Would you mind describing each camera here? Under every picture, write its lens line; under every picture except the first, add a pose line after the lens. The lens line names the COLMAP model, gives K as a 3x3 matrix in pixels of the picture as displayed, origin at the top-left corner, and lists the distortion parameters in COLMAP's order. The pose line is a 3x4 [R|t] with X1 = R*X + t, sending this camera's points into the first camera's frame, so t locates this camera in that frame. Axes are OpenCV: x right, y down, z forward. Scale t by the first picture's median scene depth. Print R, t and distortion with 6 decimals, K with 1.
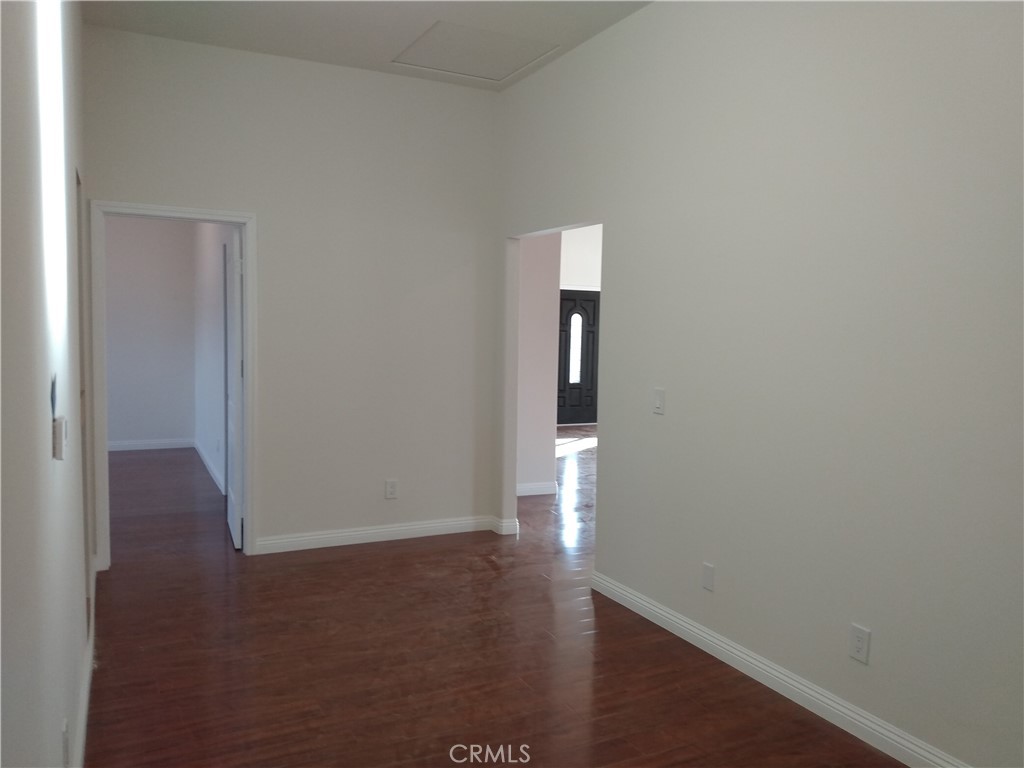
lens RADIAL K [[794.2, 0, 505.2], [0, 794.2, 381.3], [0, 0, 1]] dist [0.110639, -0.214652]
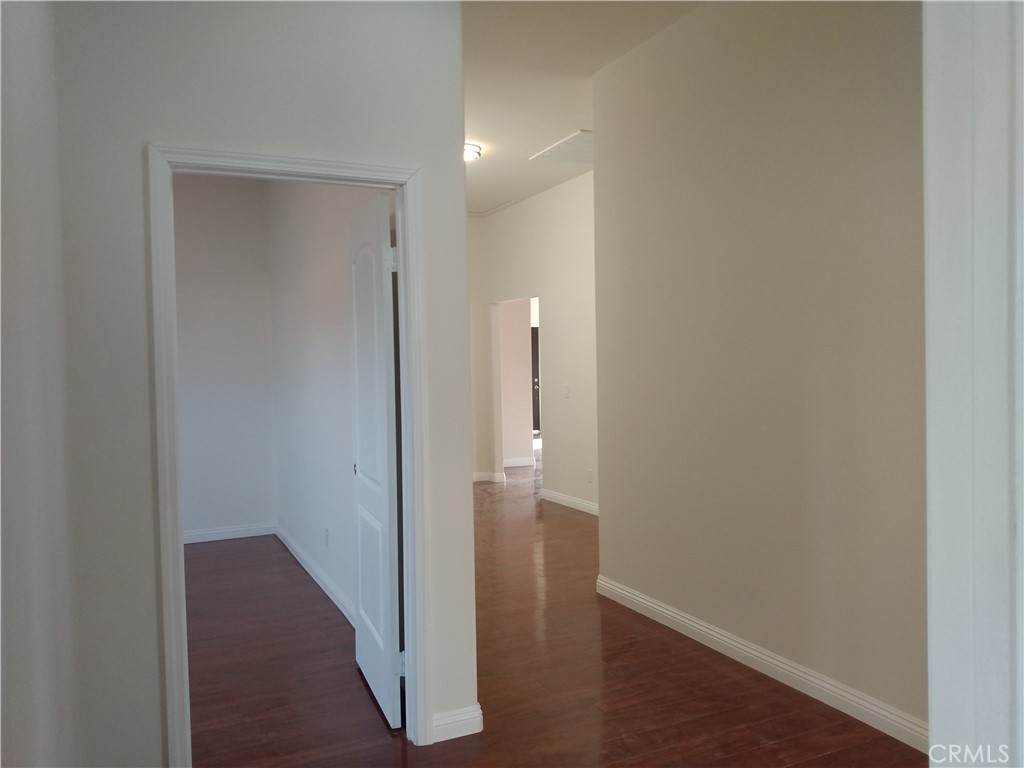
lens RADIAL K [[794.2, 0, 505.2], [0, 794.2, 381.3], [0, 0, 1]] dist [0.110639, -0.214652]
pose [[0.999260, -0.033526, -0.018847, 0.055401], [0.032762, 0.998683, -0.039475, 0.050906], [0.020146, 0.038828, 0.999043, -0.651111]]
